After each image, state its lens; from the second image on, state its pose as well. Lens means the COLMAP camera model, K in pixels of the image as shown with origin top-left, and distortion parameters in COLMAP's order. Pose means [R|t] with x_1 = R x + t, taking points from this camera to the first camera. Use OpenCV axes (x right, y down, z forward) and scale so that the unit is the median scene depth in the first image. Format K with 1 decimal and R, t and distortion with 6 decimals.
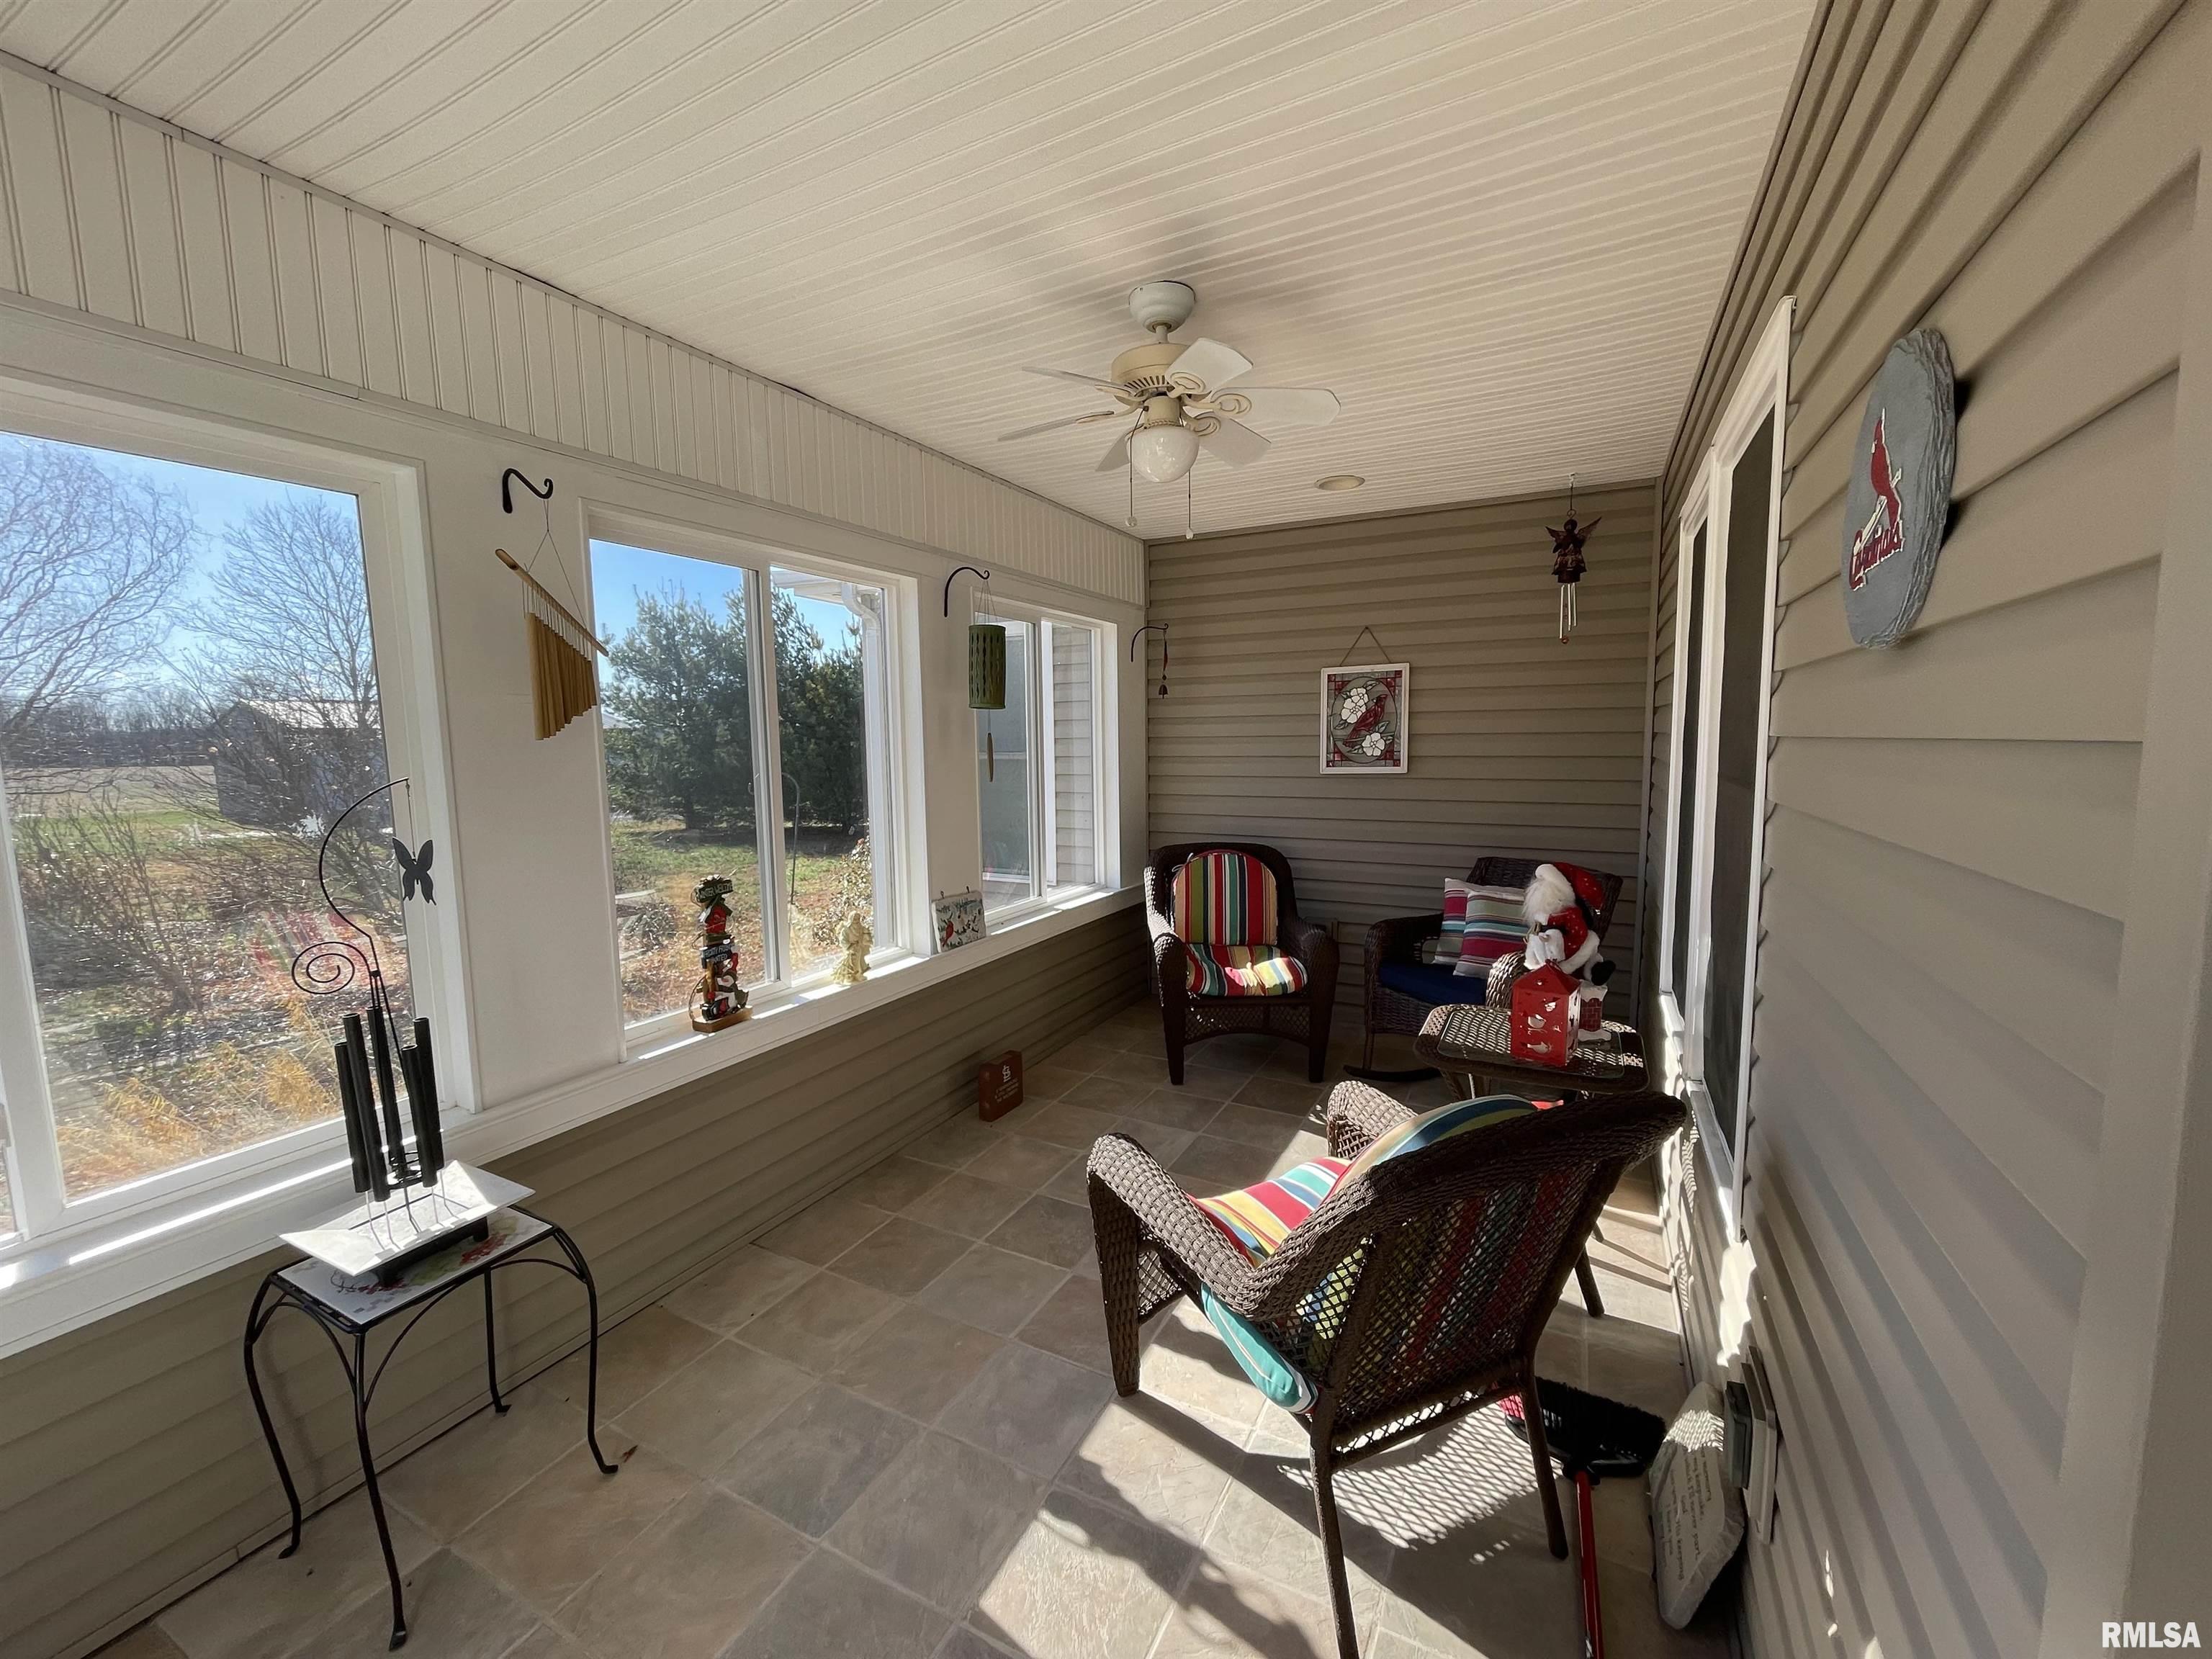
lens RADIAL K [[892.2, 0, 1107.1], [0, 892.2, 832.1], [0, 0, 1]] dist [-0.002586, -0.001251]
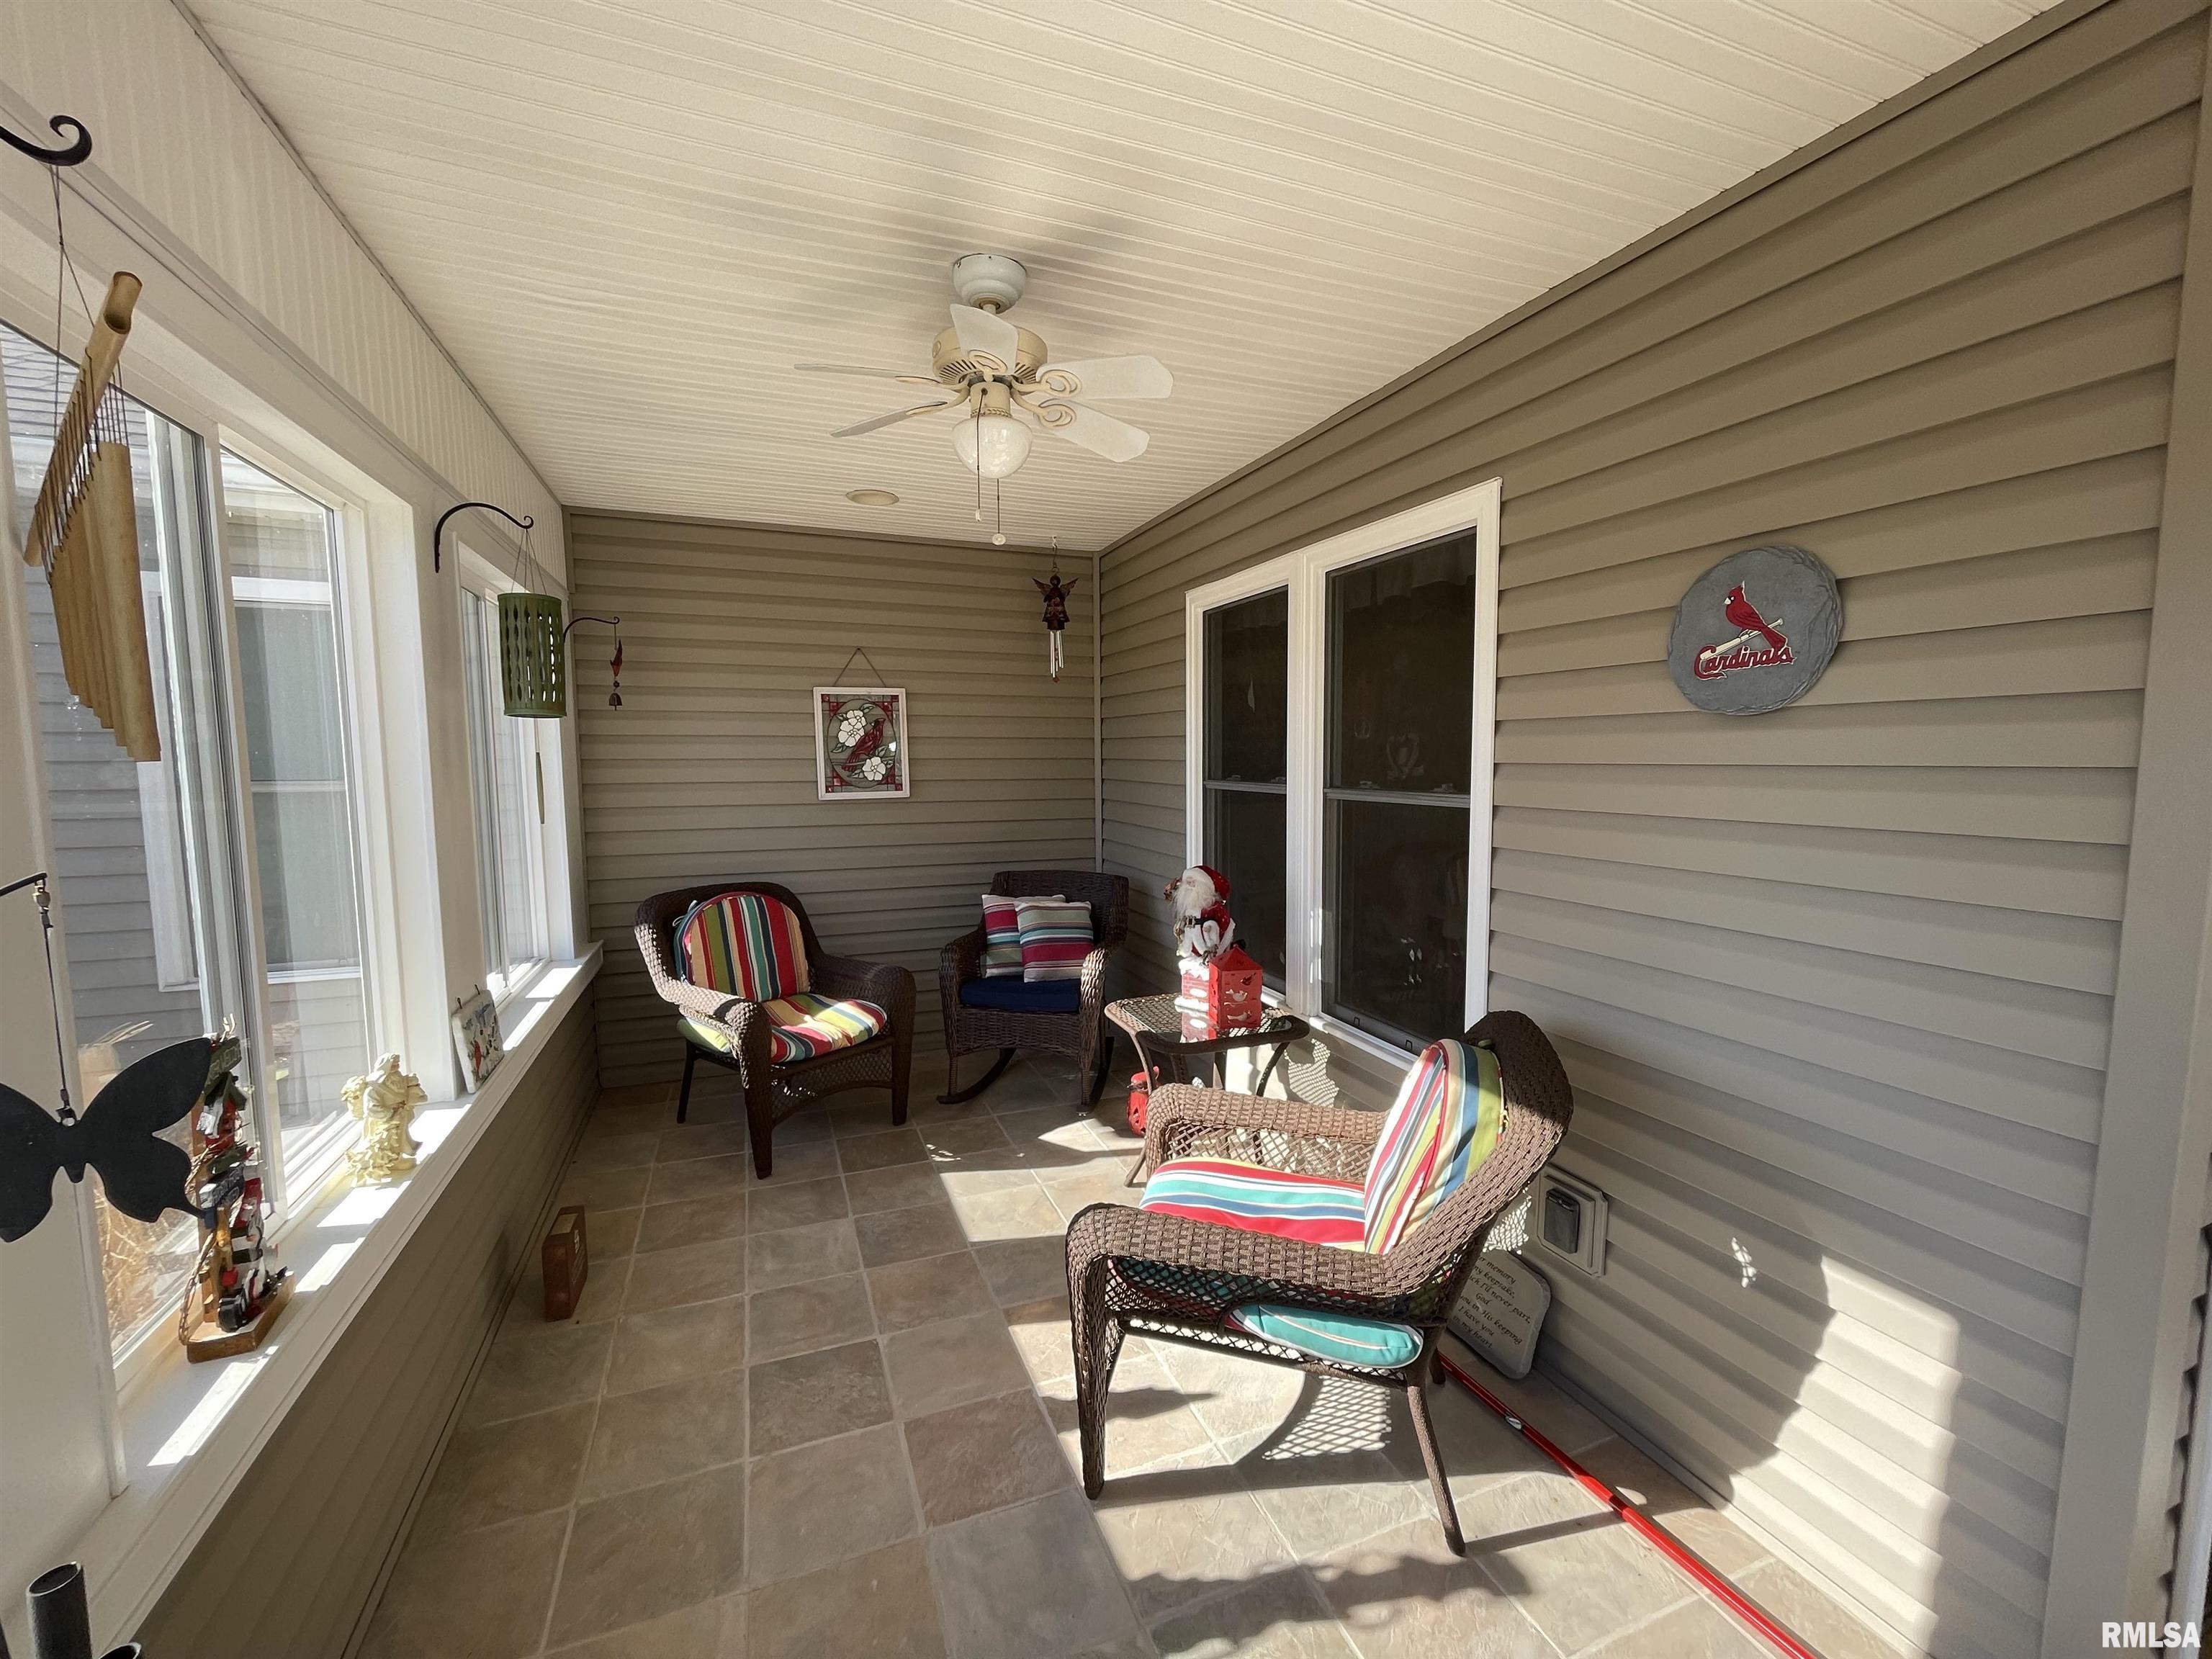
lens RADIAL K [[892.2, 0, 1107.0], [0, 892.2, 831.2], [0, 0, 1]] dist [-0.002586, -0.001251]
pose [[0.650344, -0.054210, 0.757703, -0.330070], [0.075212, 0.997145, 0.006786, -0.020256], [-0.755908, 0.052575, 0.652564, 0.202484]]
